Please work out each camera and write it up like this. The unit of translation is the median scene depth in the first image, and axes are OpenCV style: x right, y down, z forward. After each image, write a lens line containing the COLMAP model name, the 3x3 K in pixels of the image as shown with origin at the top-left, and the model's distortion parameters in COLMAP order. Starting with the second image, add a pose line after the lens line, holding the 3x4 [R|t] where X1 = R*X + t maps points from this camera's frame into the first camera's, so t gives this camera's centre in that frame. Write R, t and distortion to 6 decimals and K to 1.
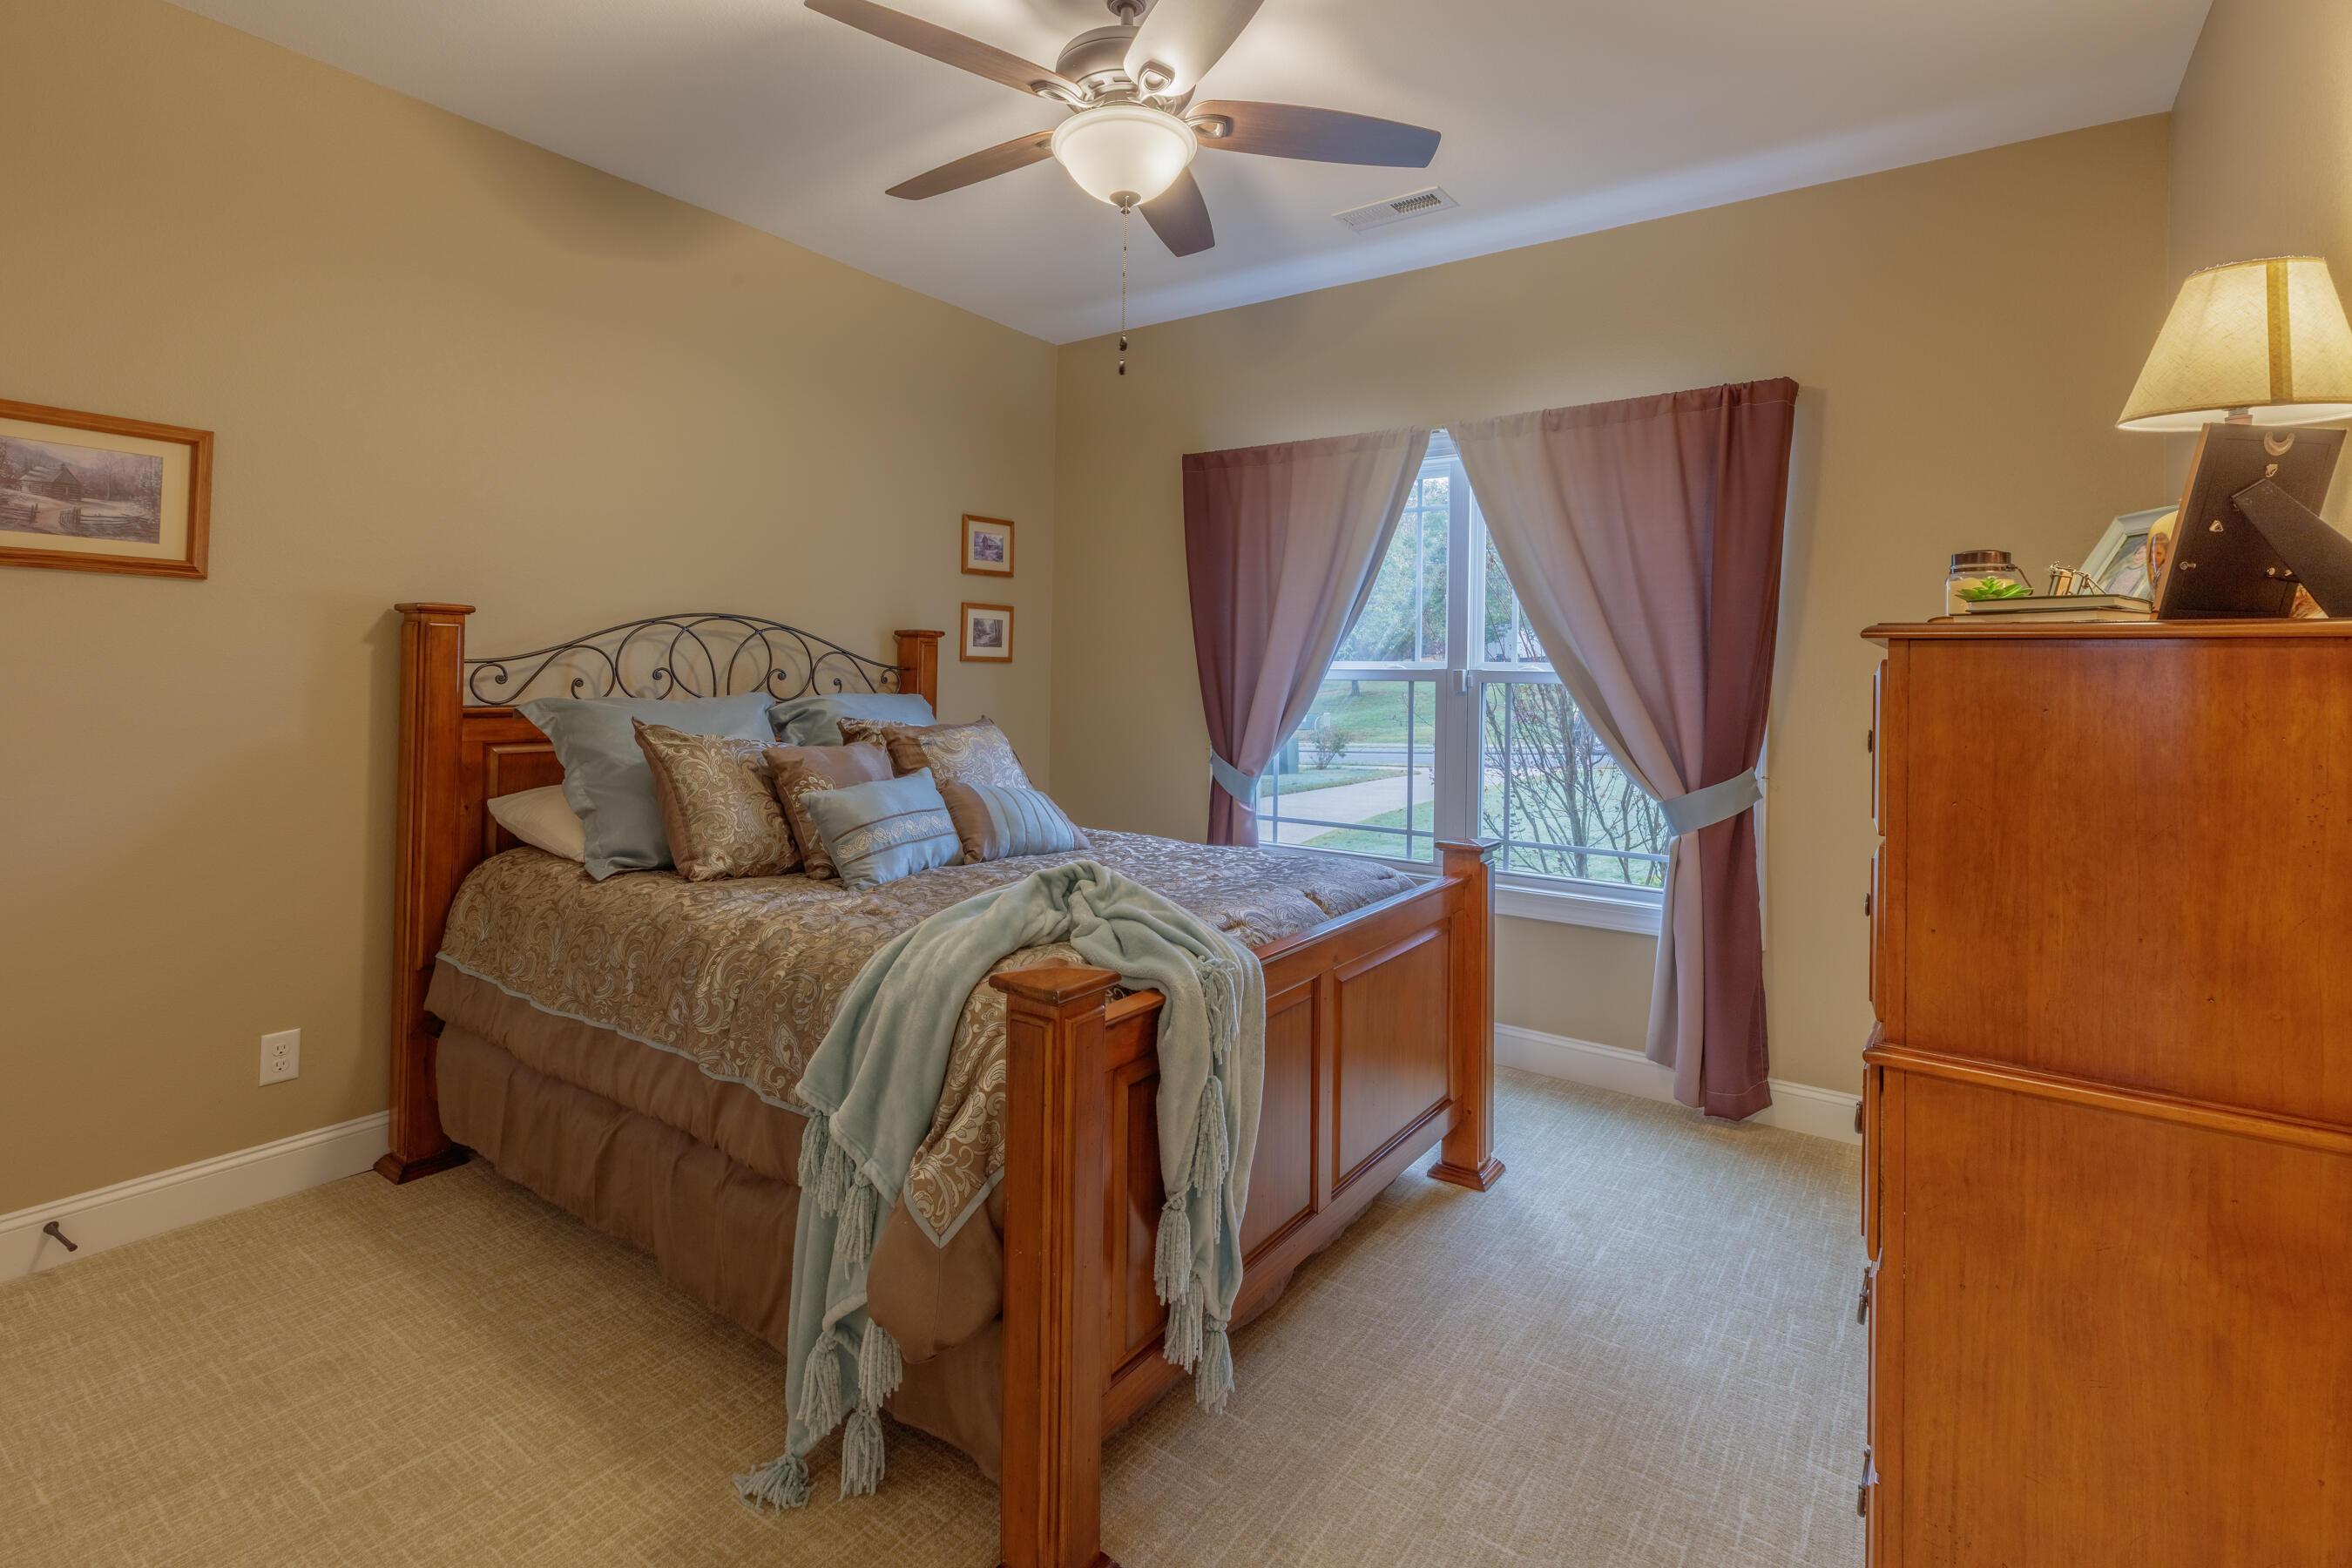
lens RADIAL K [[1081.8, 0, 1173.8], [0, 1081.8, 697.7], [0, 0, 1]] dist [-0.001734, -0.000257]
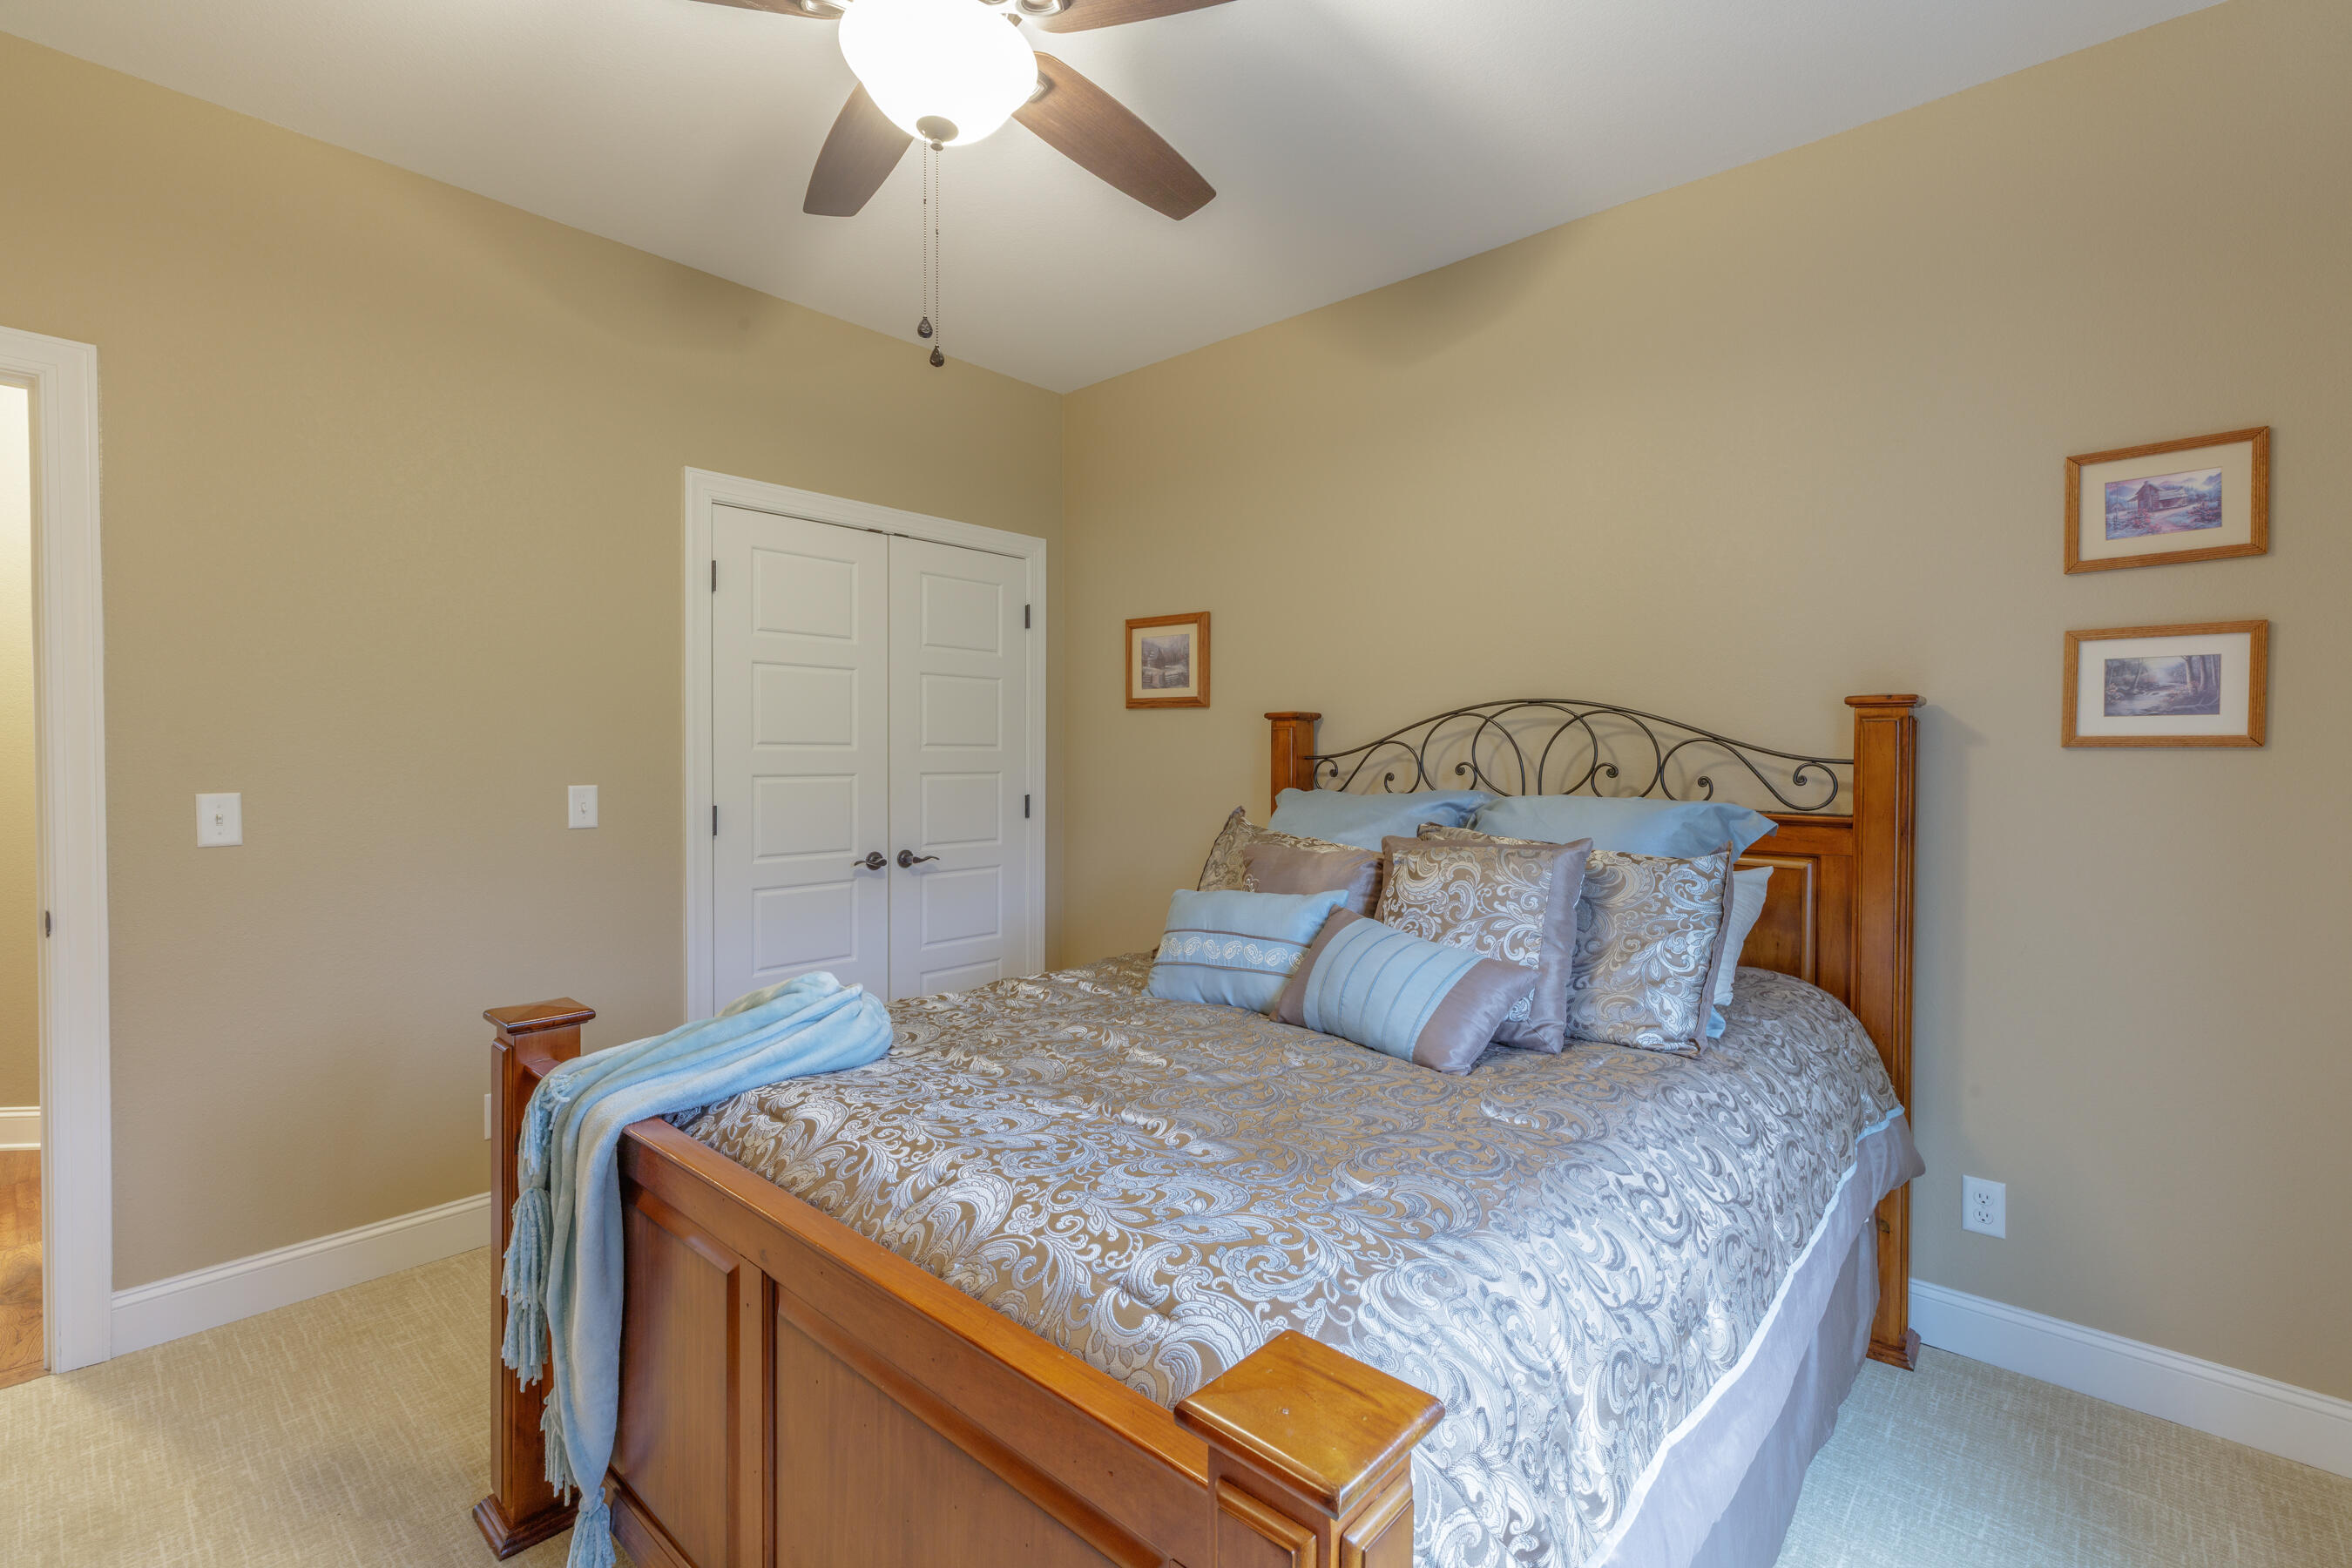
lens RADIAL K [[1045.5, 0, 1182.9], [0, 1045.5, 773.3], [0, 0, 1]] dist [0.002770, 0.001360]
pose [[-0.110868, 0.001068, -0.993835, 0.444754], [-0.029527, 0.999554, 0.004368, -0.014698], [0.993396, 0.029829, -0.110787, 0.838592]]
